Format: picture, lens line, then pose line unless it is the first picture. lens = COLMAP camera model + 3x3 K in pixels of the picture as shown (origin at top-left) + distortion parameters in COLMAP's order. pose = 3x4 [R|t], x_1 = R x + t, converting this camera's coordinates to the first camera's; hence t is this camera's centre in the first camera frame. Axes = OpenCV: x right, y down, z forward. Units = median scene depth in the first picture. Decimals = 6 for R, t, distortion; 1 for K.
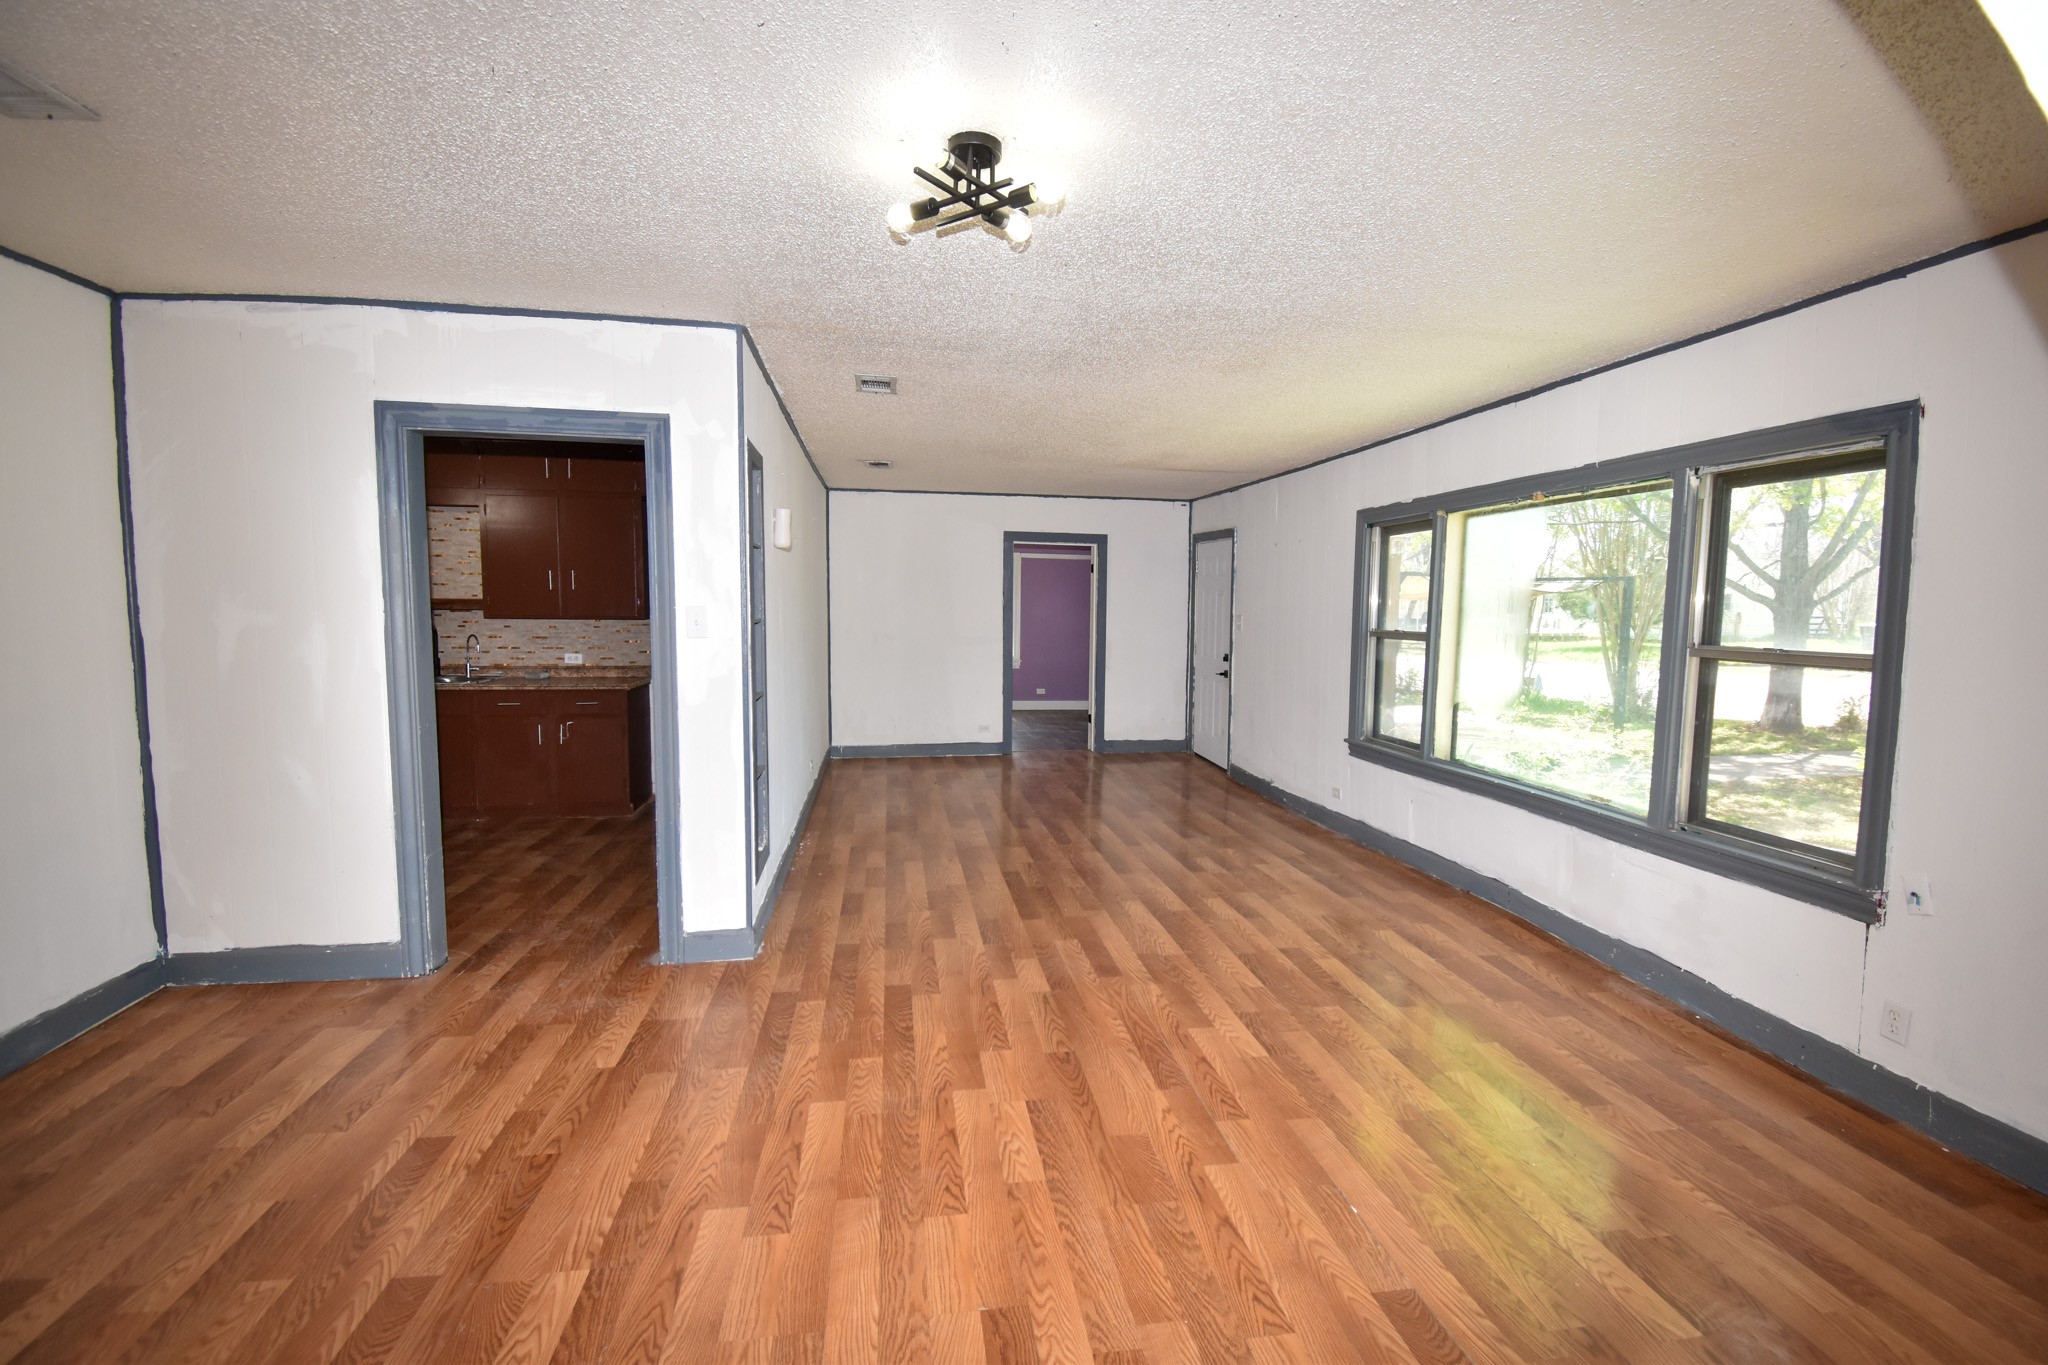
lens RADIAL K [[907.3, 0, 1018.3], [0, 907.3, 684.8], [0, 0, 1]] dist [-0.002492, -0.000480]
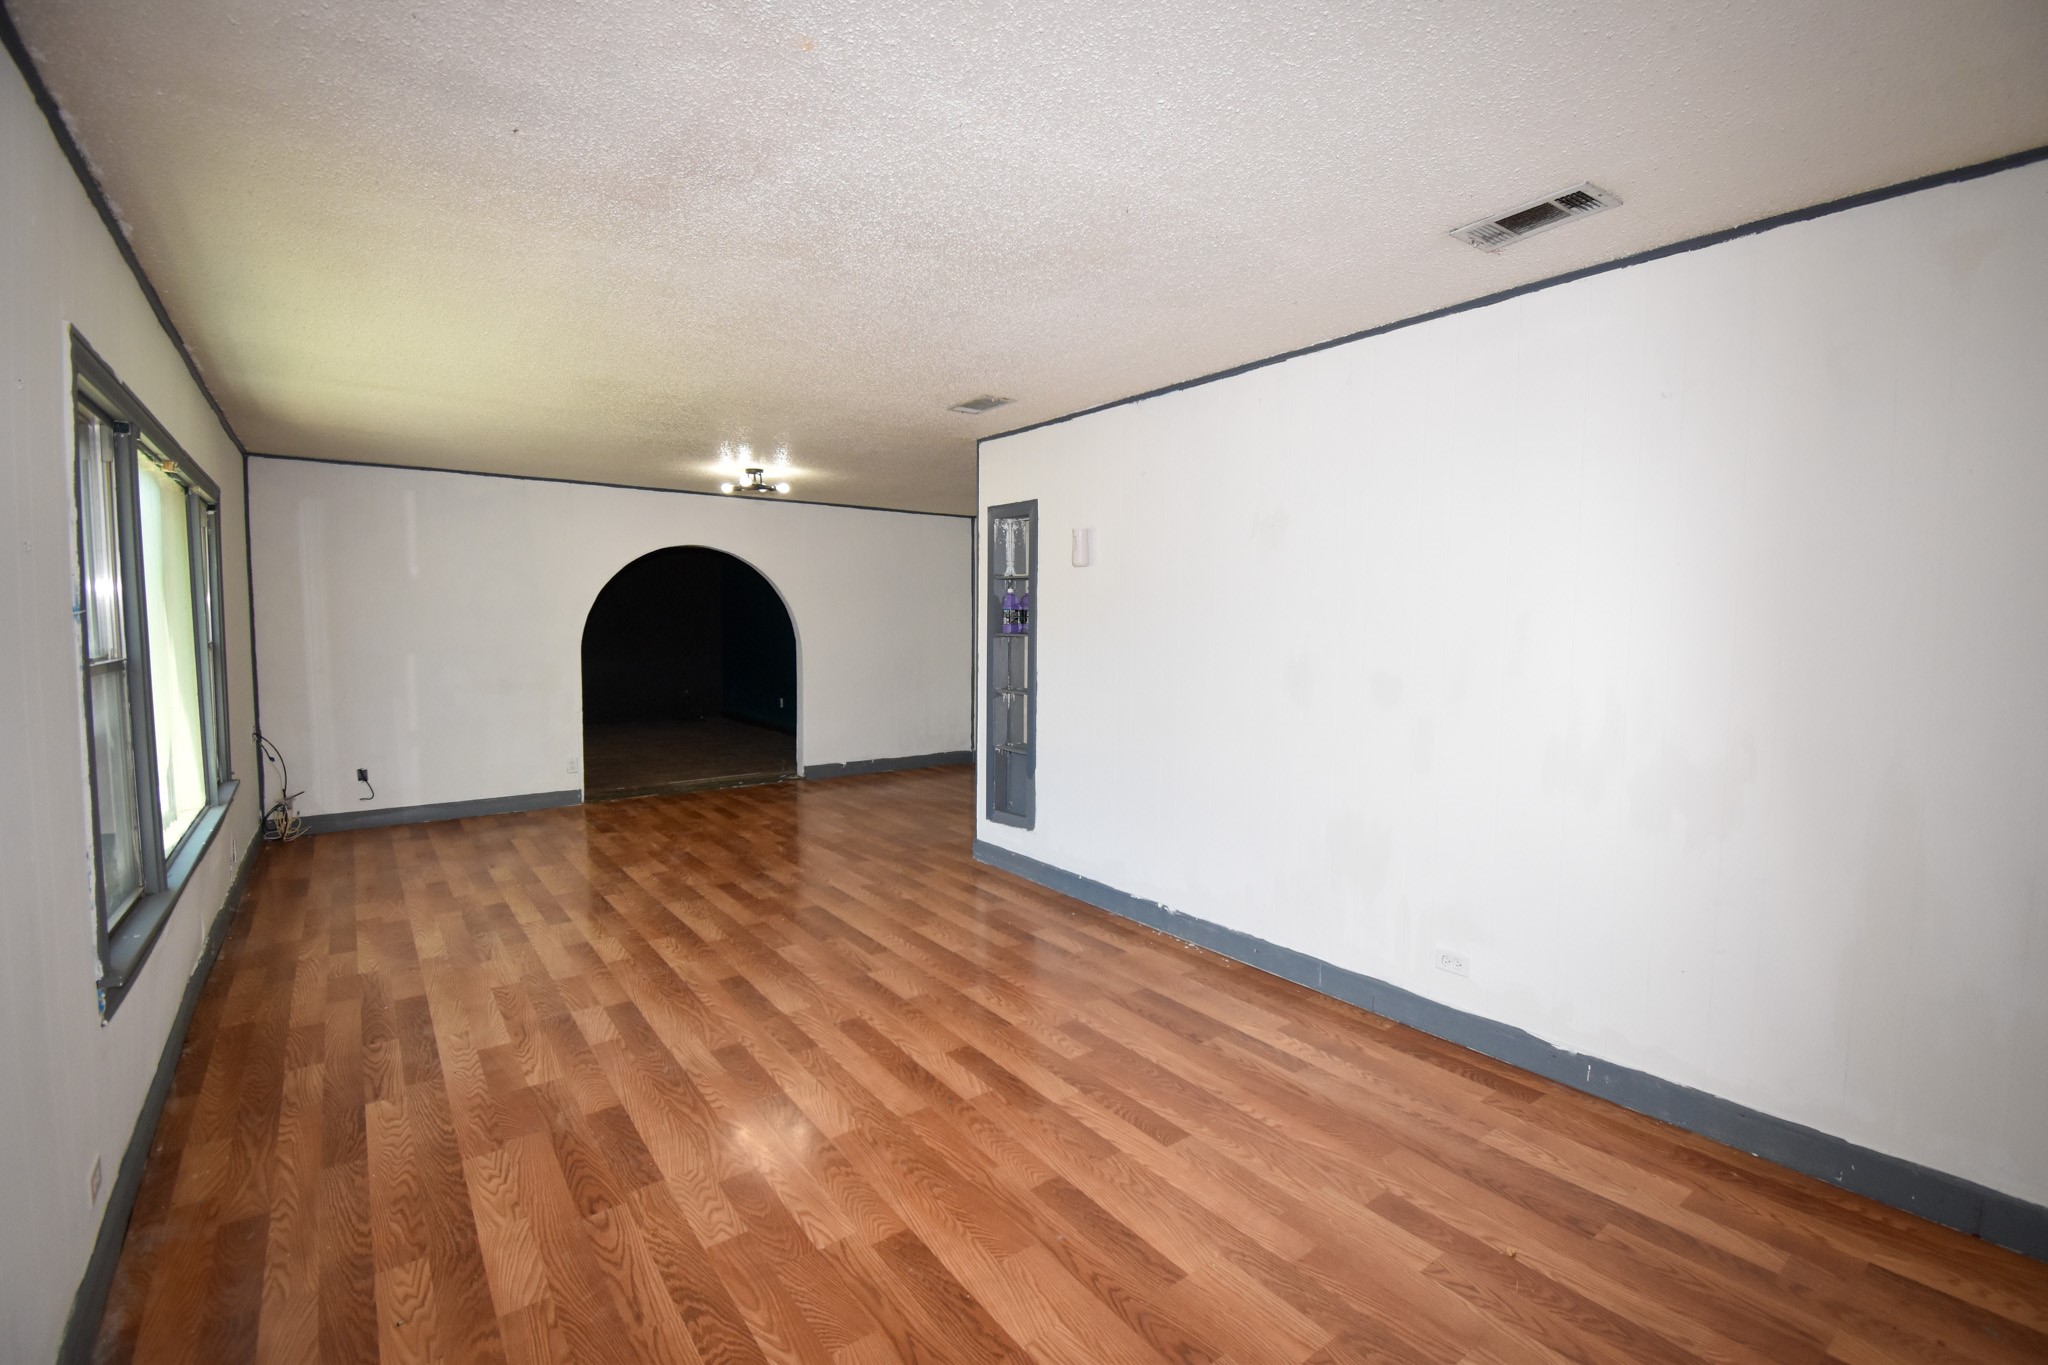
lens RADIAL K [[907.3, 0, 1026.1], [0, 907.3, 685.2], [0, 0, 1]] dist [-0.002492, -0.000480]
pose [[-0.878675, 0.020177, -0.476994, 0.306119], [-0.053766, 0.988569, 0.140860, -0.172907], [0.474383, 0.149416, -0.867546, 2.077656]]
